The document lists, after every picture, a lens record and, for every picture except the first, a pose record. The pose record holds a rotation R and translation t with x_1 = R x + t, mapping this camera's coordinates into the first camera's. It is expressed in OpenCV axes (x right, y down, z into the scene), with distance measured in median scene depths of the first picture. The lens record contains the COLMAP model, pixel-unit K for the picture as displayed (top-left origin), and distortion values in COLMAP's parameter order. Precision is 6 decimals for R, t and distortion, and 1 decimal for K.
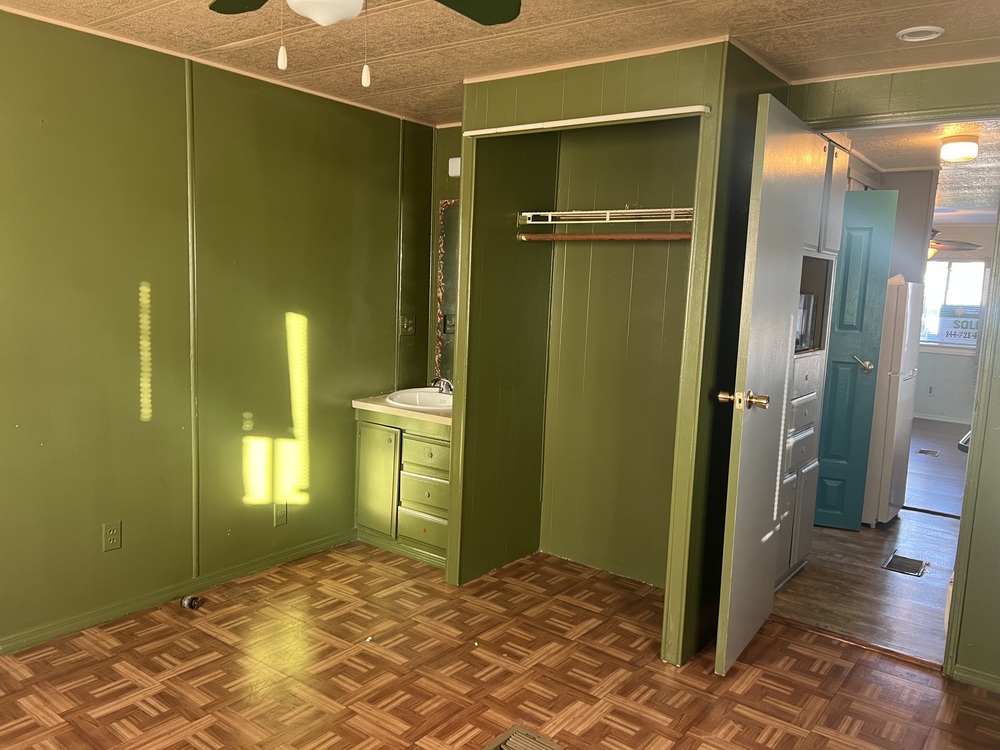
lens RADIAL K [[752.7, 0, 509.4], [0, 752.7, 370.1], [0, 0, 1]] dist [0.033981, -0.006692]
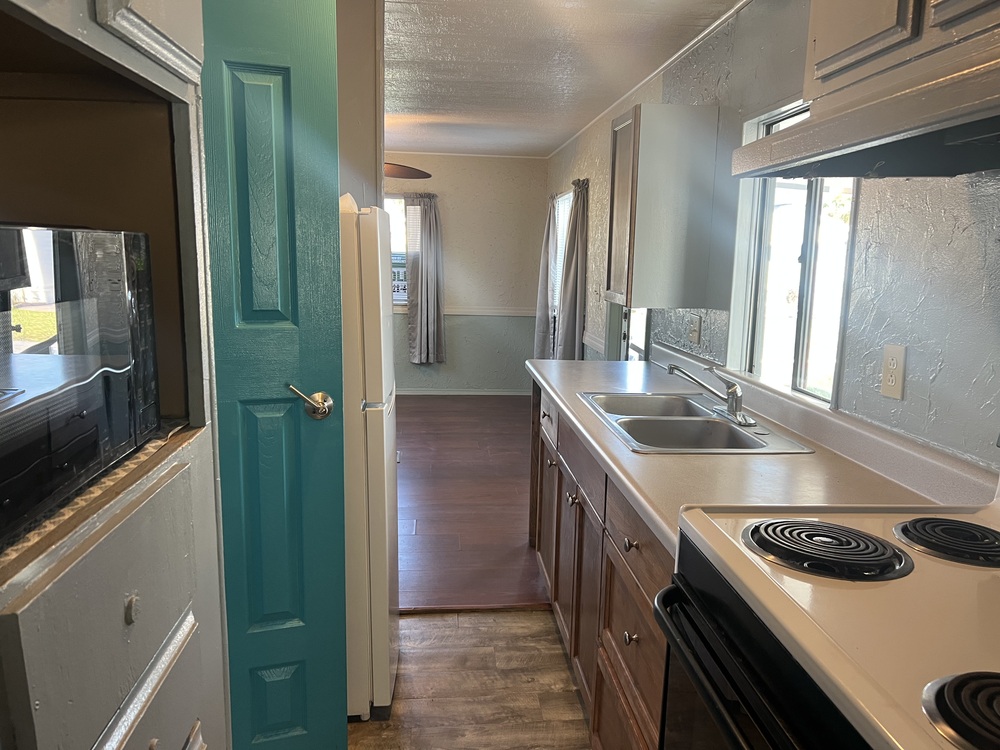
lens RADIAL K [[752.7, 0, 502.4], [0, 752.7, 374.6], [0, 0, 1]] dist [0.033981, -0.006692]
pose [[0.738597, -0.146562, 0.658023, 0.279024], [0.102316, 0.989145, 0.105468, -0.056327], [-0.666338, -0.010572, 0.745575, 0.633070]]
